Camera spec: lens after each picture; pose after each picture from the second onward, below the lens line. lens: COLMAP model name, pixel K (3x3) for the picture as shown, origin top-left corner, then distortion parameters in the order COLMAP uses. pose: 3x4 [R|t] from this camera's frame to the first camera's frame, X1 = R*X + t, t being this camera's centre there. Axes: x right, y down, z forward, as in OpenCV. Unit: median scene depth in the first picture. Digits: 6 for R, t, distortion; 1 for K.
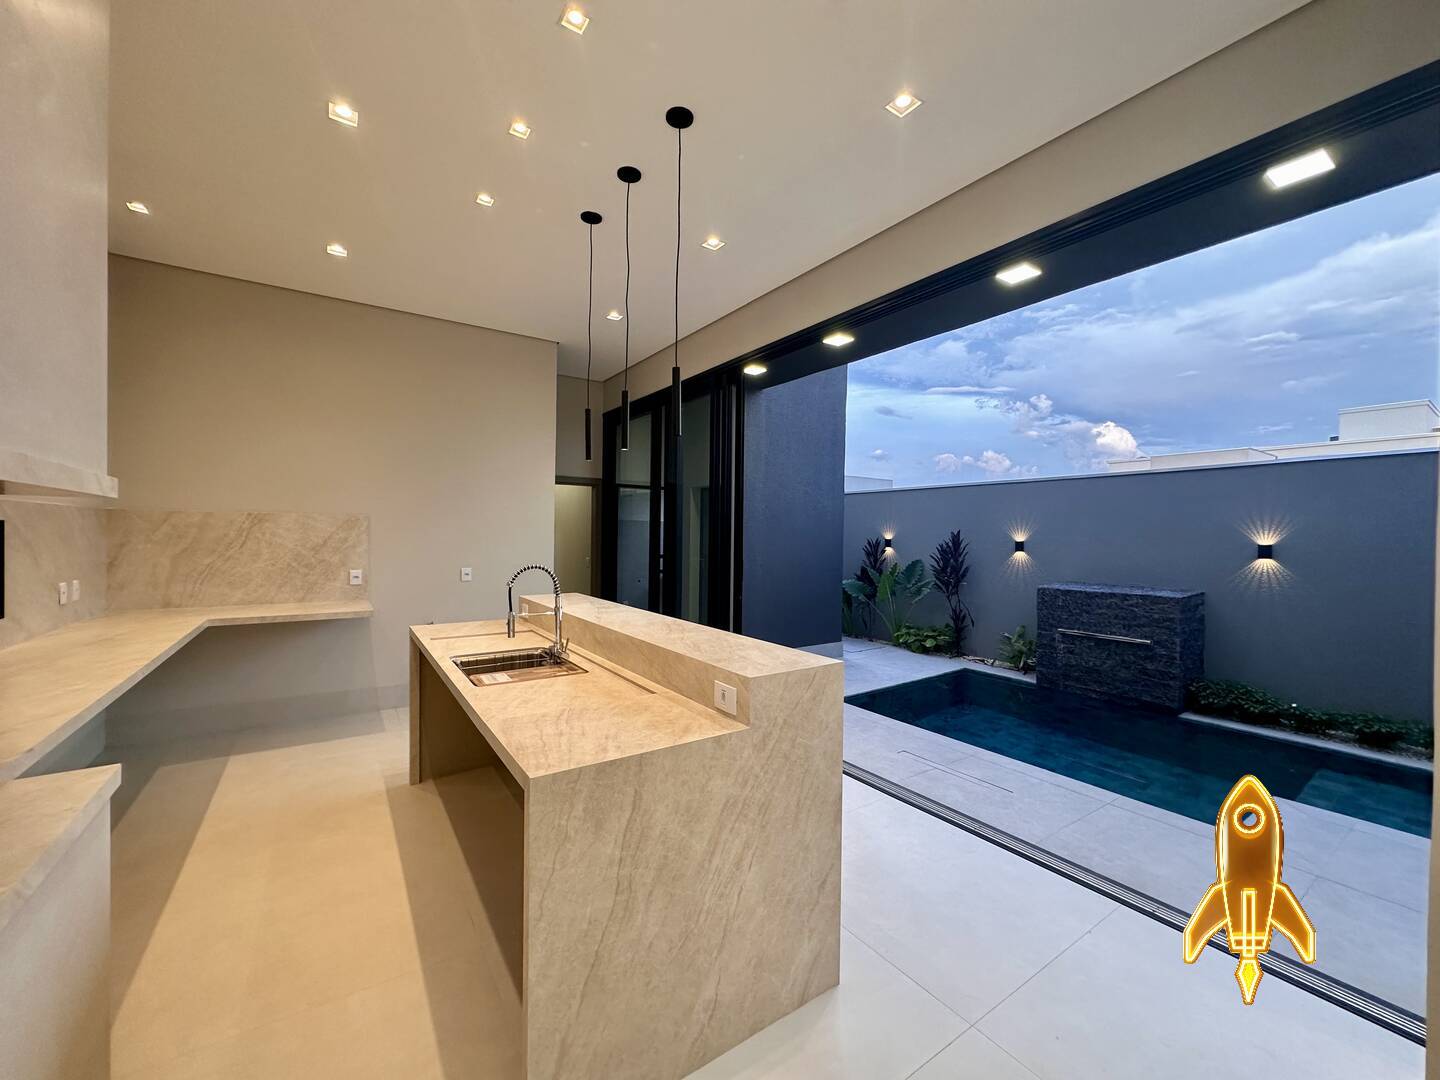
lens RADIAL K [[576.7, 0, 720.0], [0, 576.7, 540.0], [0, 0, 1]] dist [-0.003441, 0.000328]
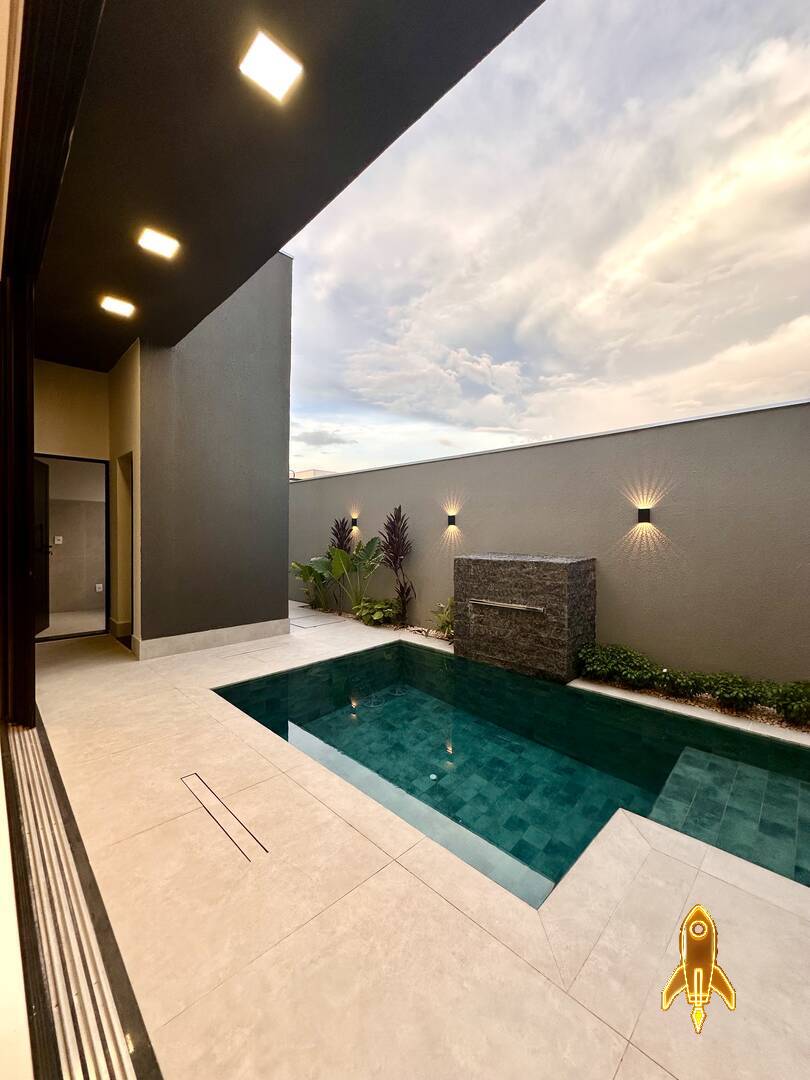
lens RADIAL K [[432.5, 0, 407.0], [0, 432.5, 539.8], [0, 0, 1]] dist [-0.003441, 0.000328]
pose [[0.982209, -0.009047, 0.187571, 0.431500], [0.007486, 0.999931, 0.009028, 0.056479], [-0.187639, -0.007463, 0.982210, 0.363337]]
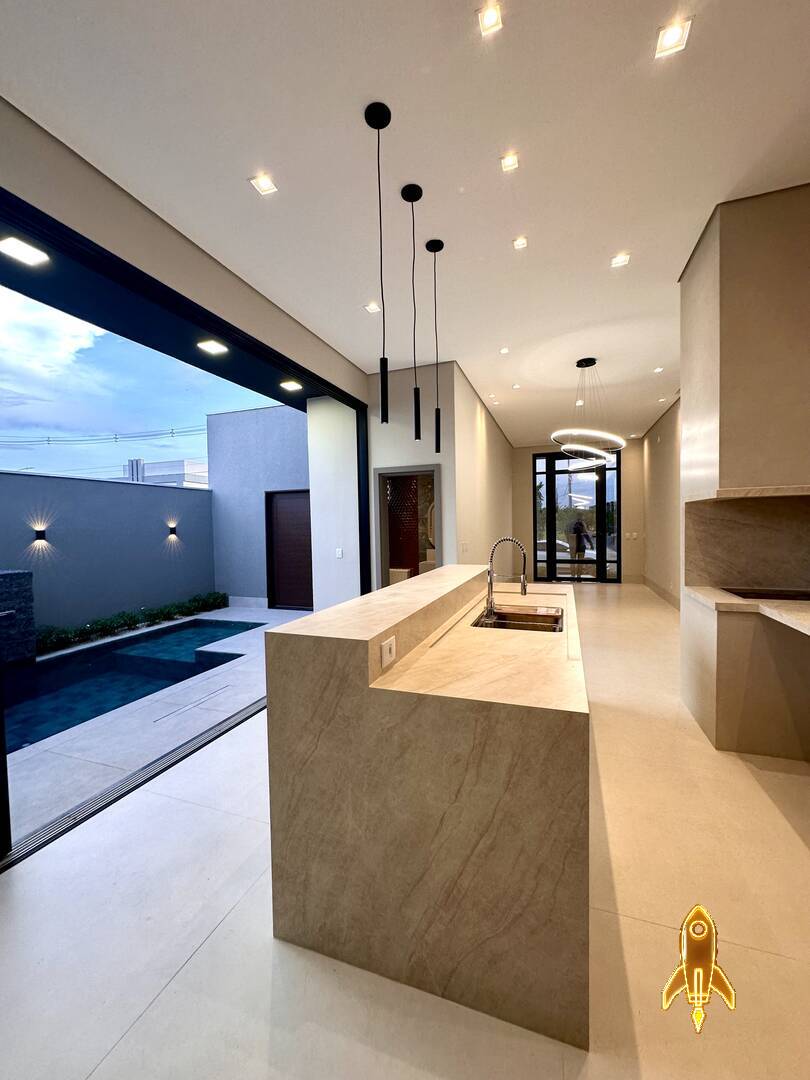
lens RADIAL K [[432.5, 0, 407.0], [0, 432.5, 539.8], [0, 0, 1]] dist [-0.003441, 0.000328]
pose [[-0.587793, -0.029594, 0.808470, -0.538168], [0.019423, 0.998526, 0.050672, -0.006039], [-0.808778, 0.045488, -0.586352, 0.958694]]
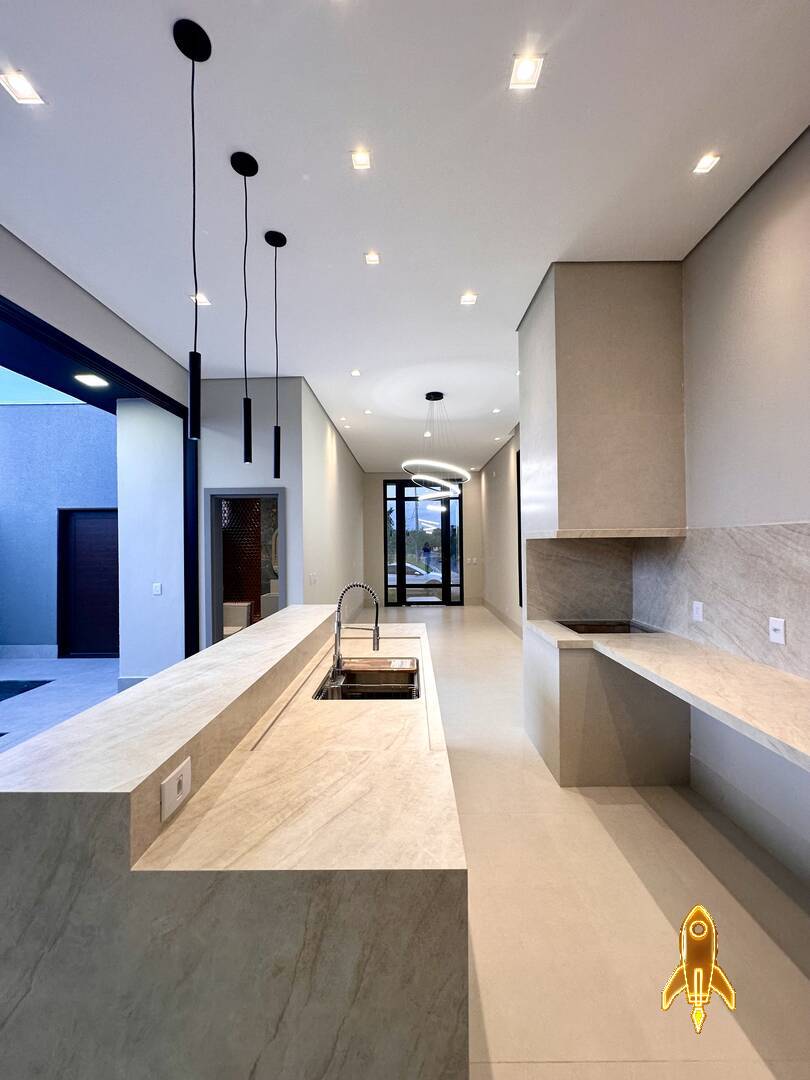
lens RADIAL K [[432.5, 0, 407.0], [0, 432.5, 539.8], [0, 0, 1]] dist [-0.003441, 0.000328]
pose [[-0.822888, -0.000065, 0.568204, -0.488422], [0.005332, 0.999955, 0.007835, -0.025845], [-0.568179, 0.009477, -0.822850, 0.898933]]
